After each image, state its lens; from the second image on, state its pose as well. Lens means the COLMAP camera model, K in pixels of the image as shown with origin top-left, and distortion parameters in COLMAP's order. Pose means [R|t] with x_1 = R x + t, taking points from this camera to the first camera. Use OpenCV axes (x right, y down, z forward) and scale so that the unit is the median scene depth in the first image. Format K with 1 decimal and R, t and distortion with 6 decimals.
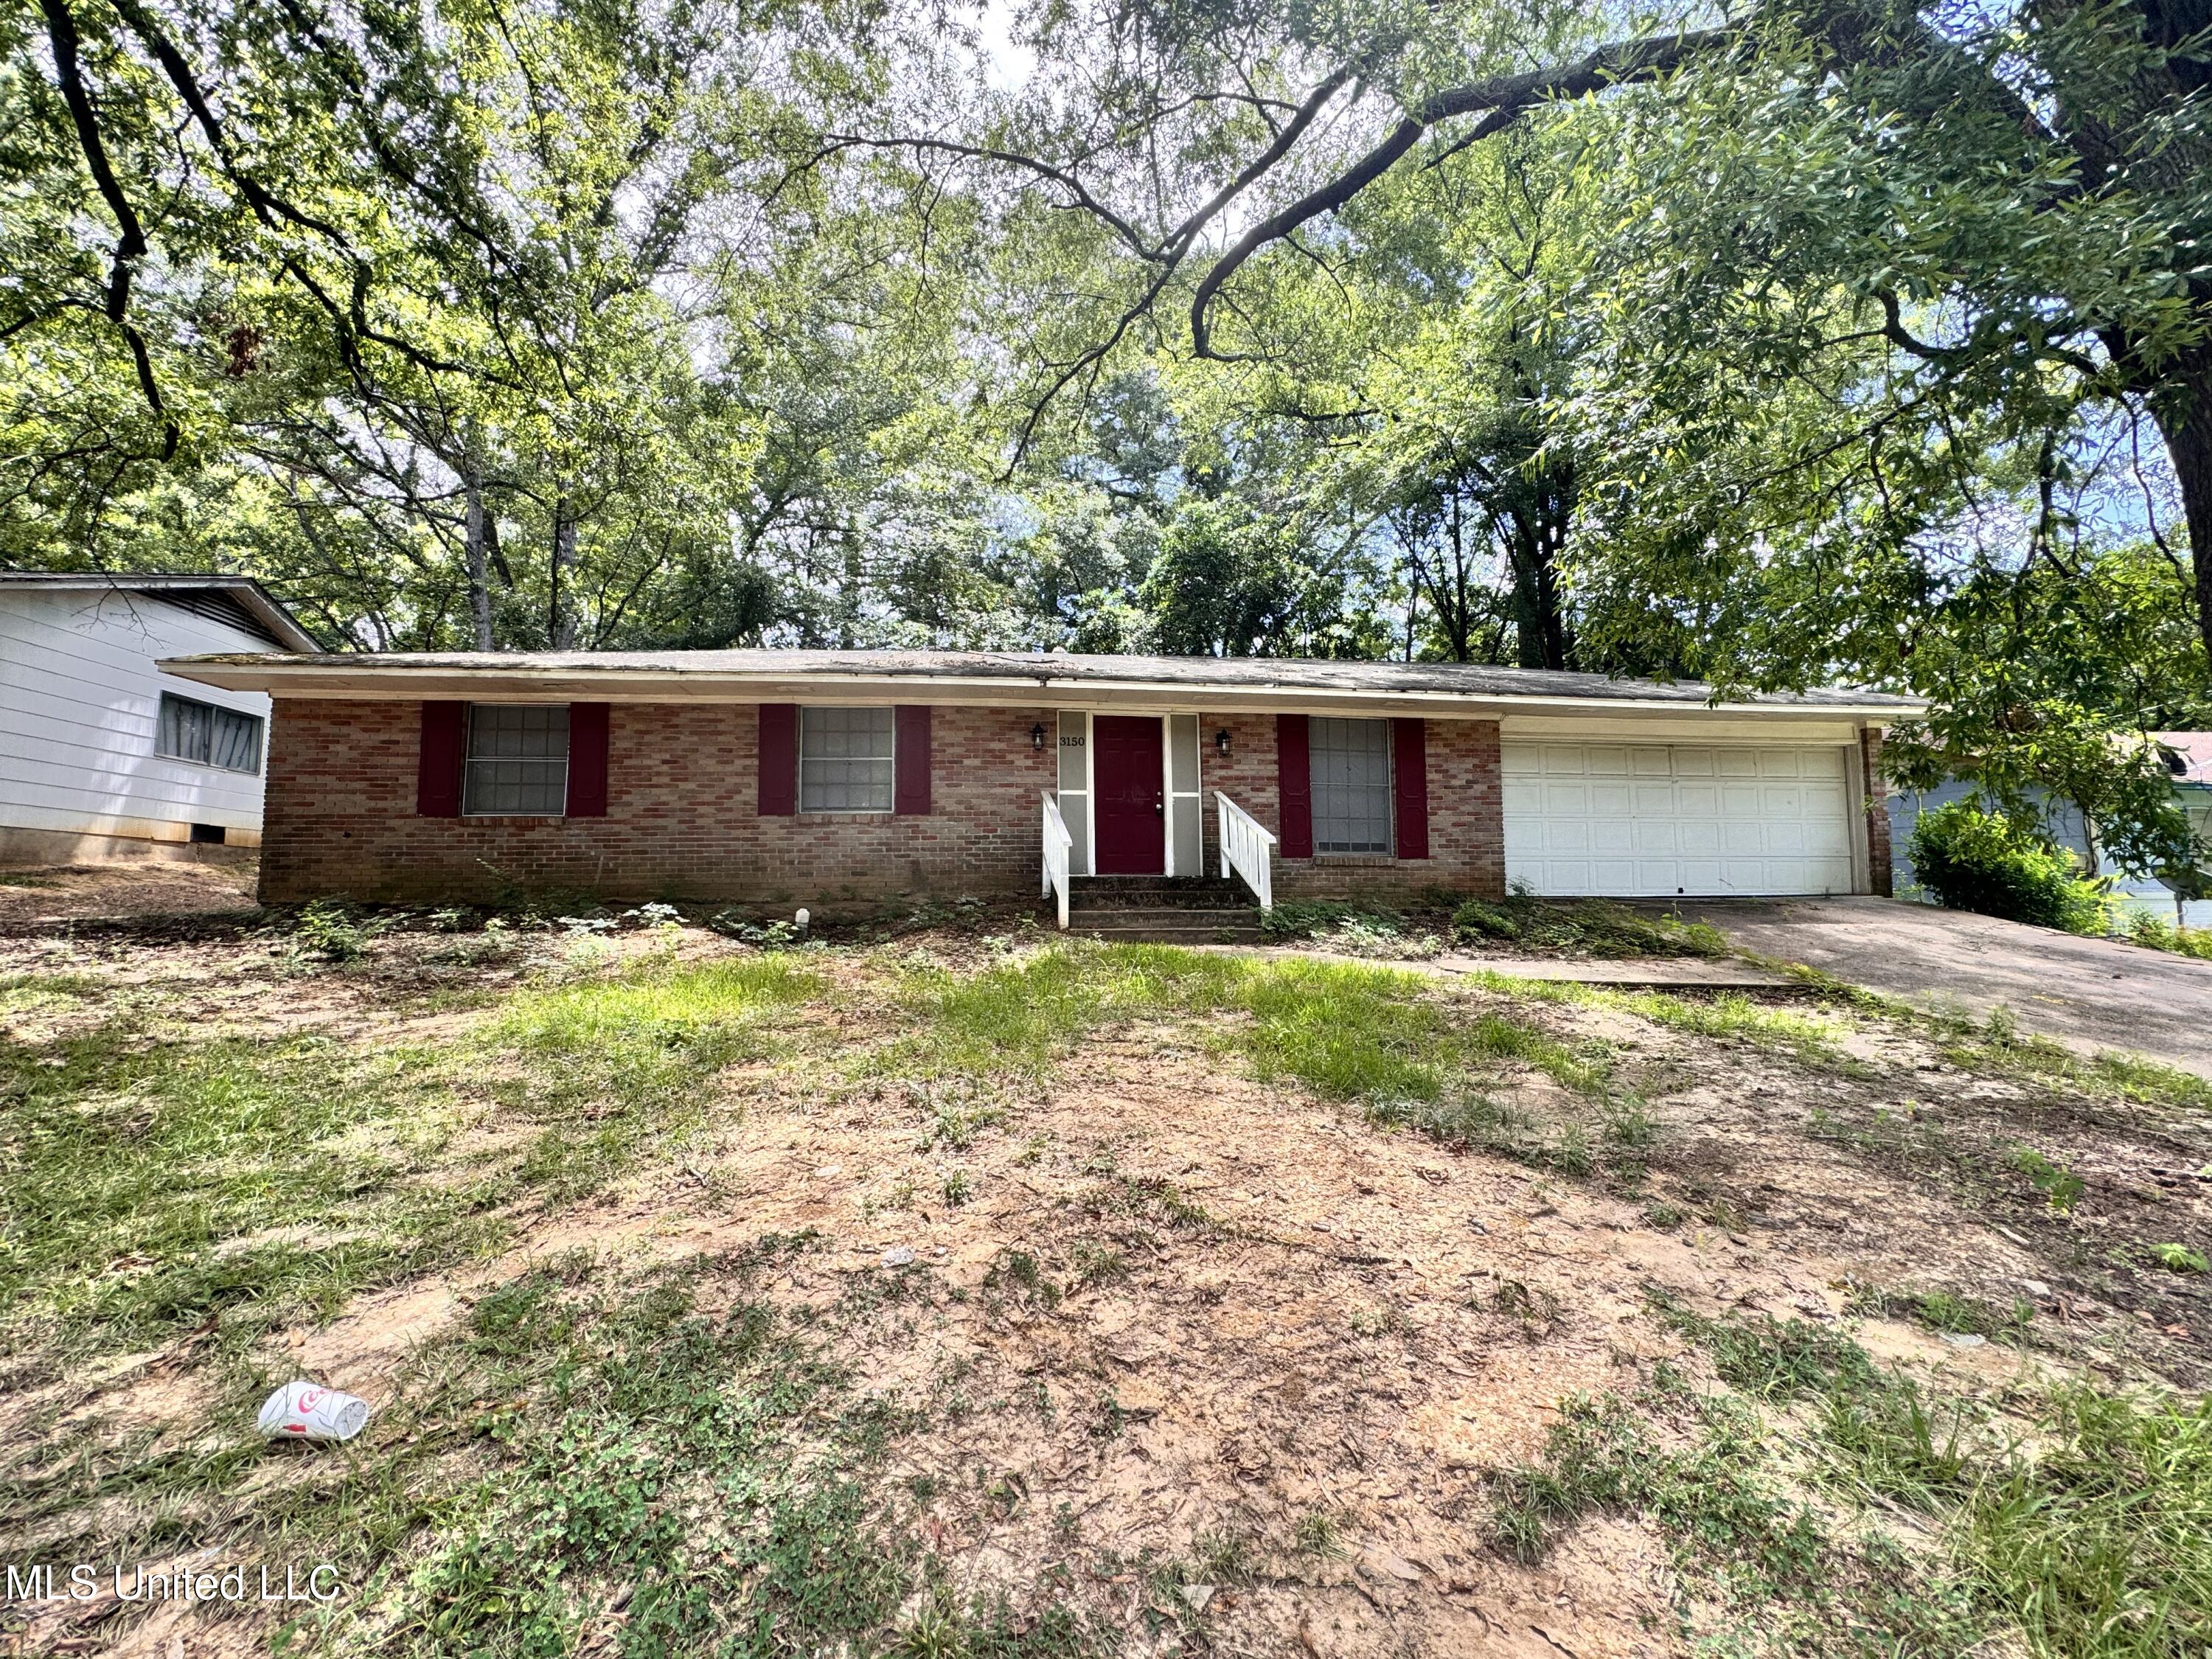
lens RADIAL K [[890.9, 0, 1118.8], [0, 890.9, 818.8], [0, 0, 1]] dist [-0.009438, 0.000958]
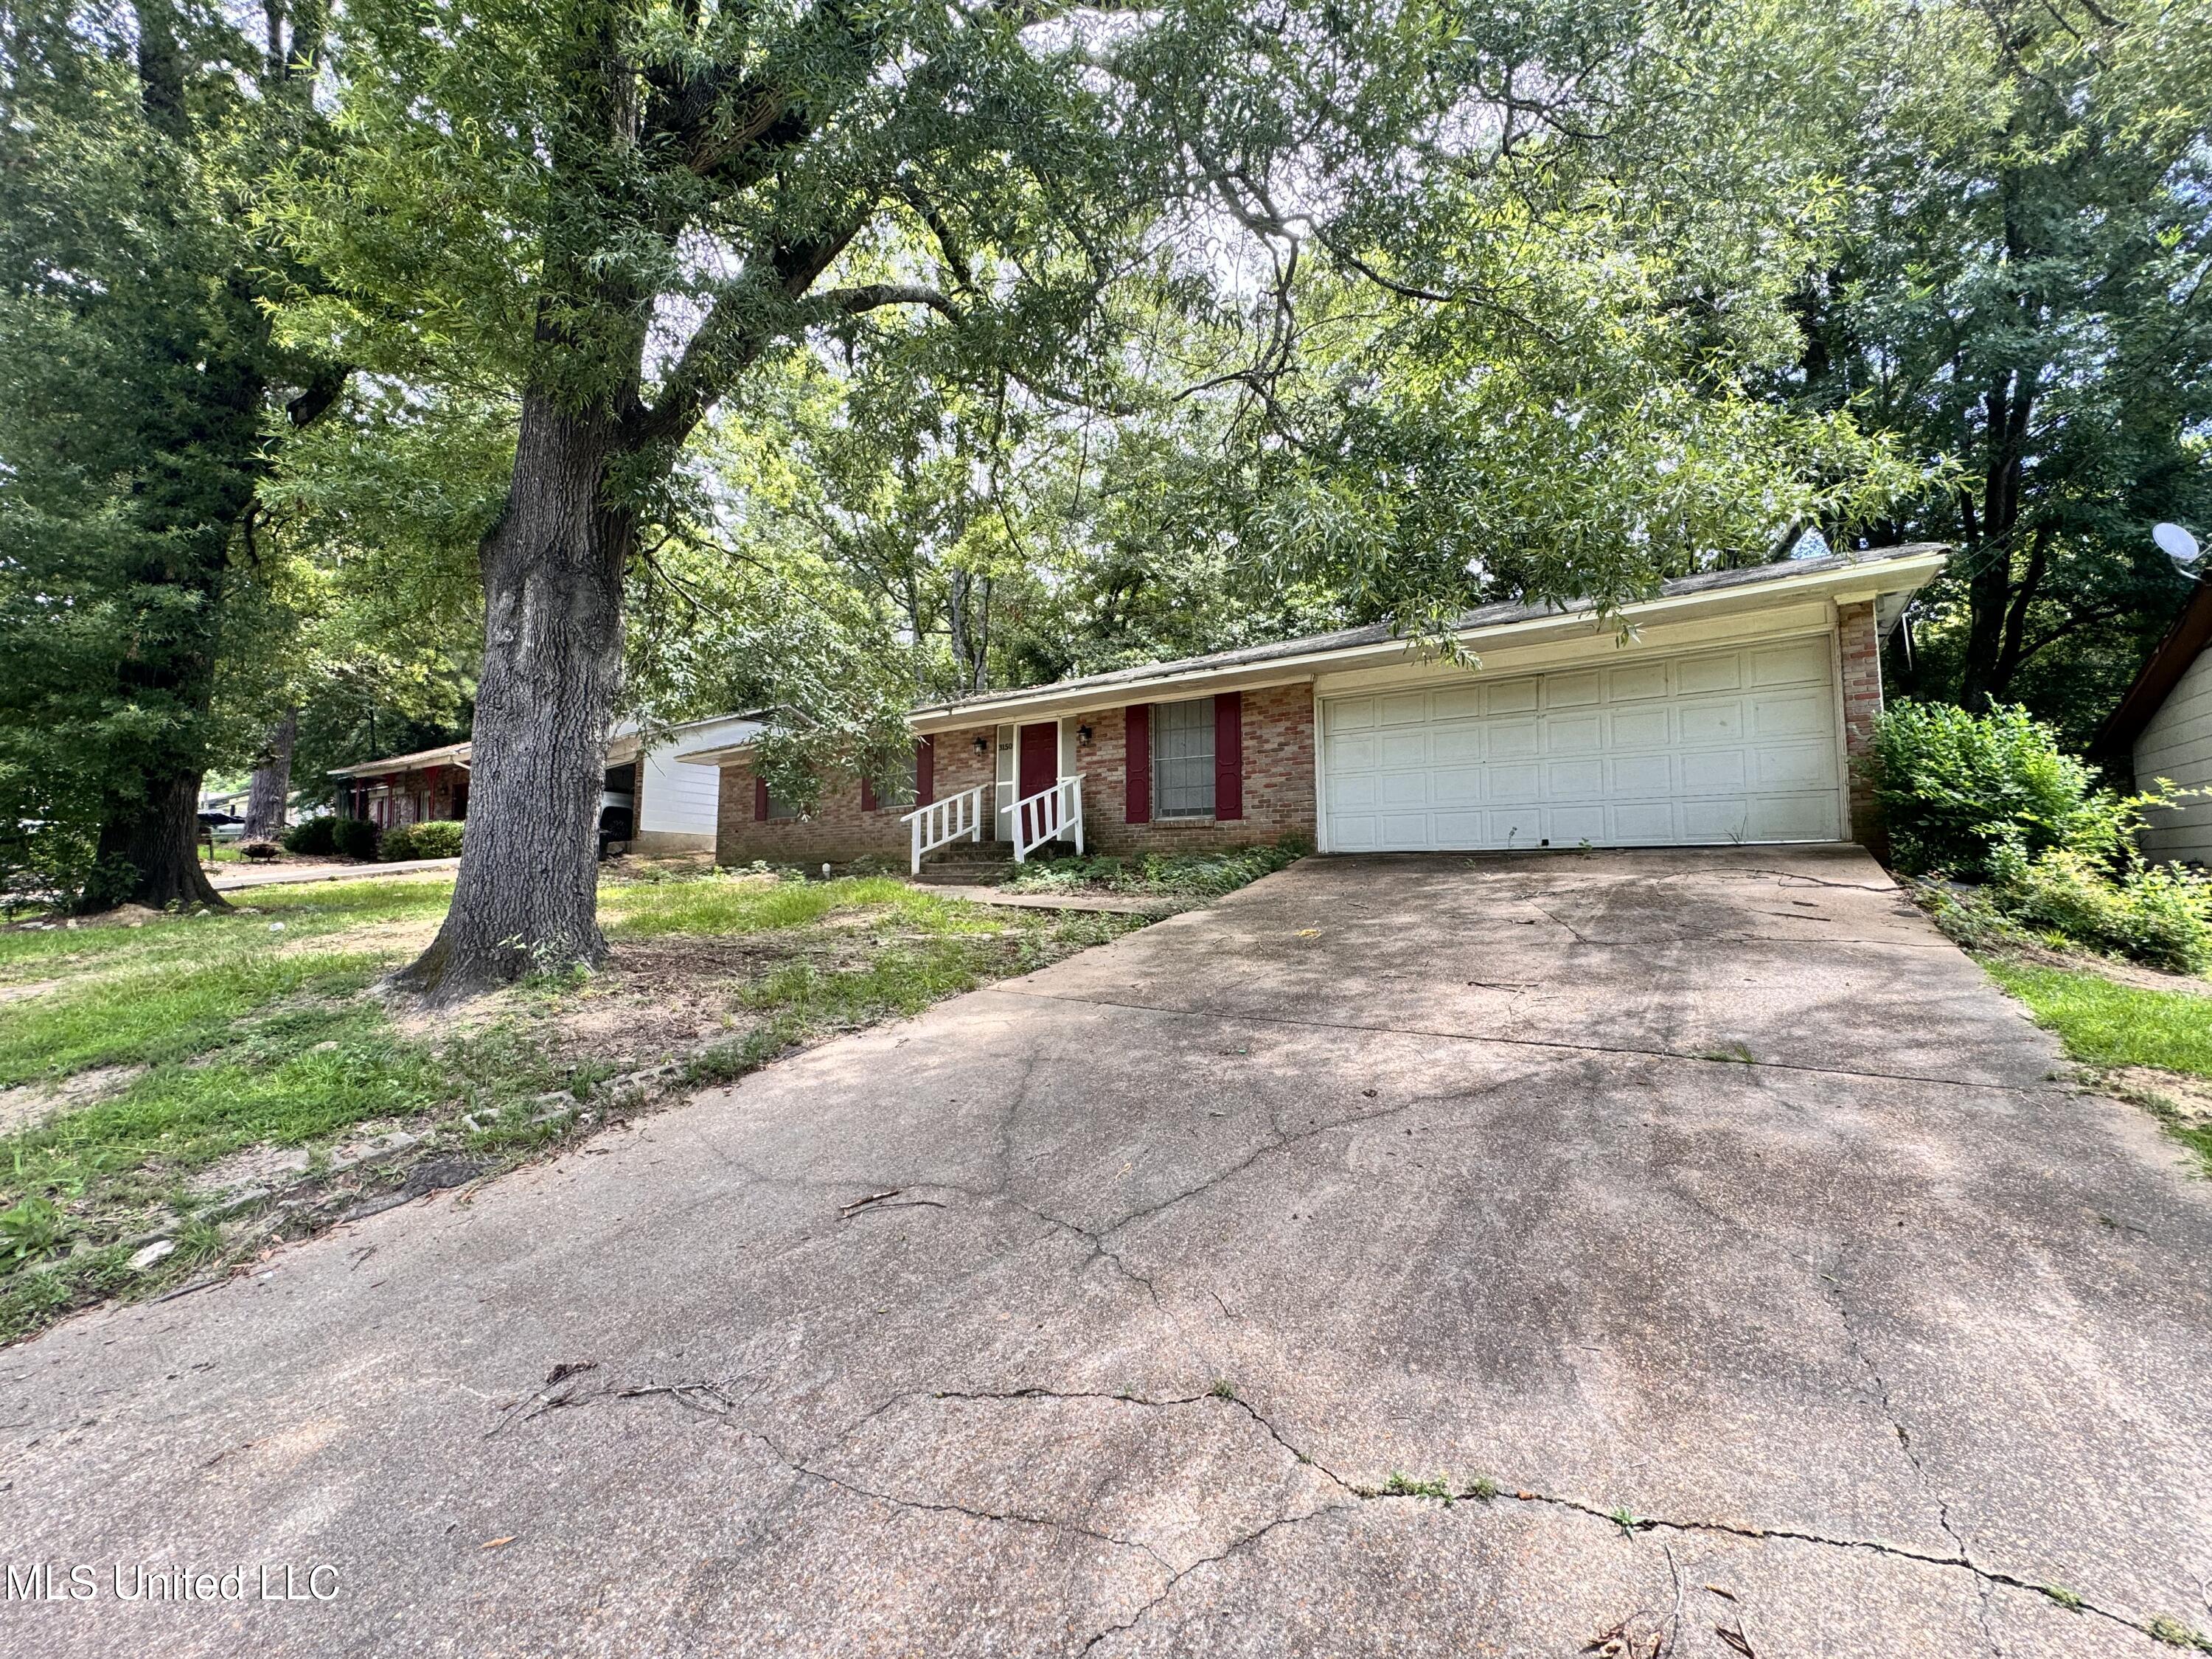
lens RADIAL K [[890.9, 0, 1097.7], [0, 890.9, 814.8], [0, 0, 1]] dist [-0.009438, 0.000958]
pose [[0.720138, -0.044678, -0.692390, 0.997671], [0.066288, 0.997790, 0.004560, 0.022949], [0.690657, -0.049181, 0.721509, 0.086454]]
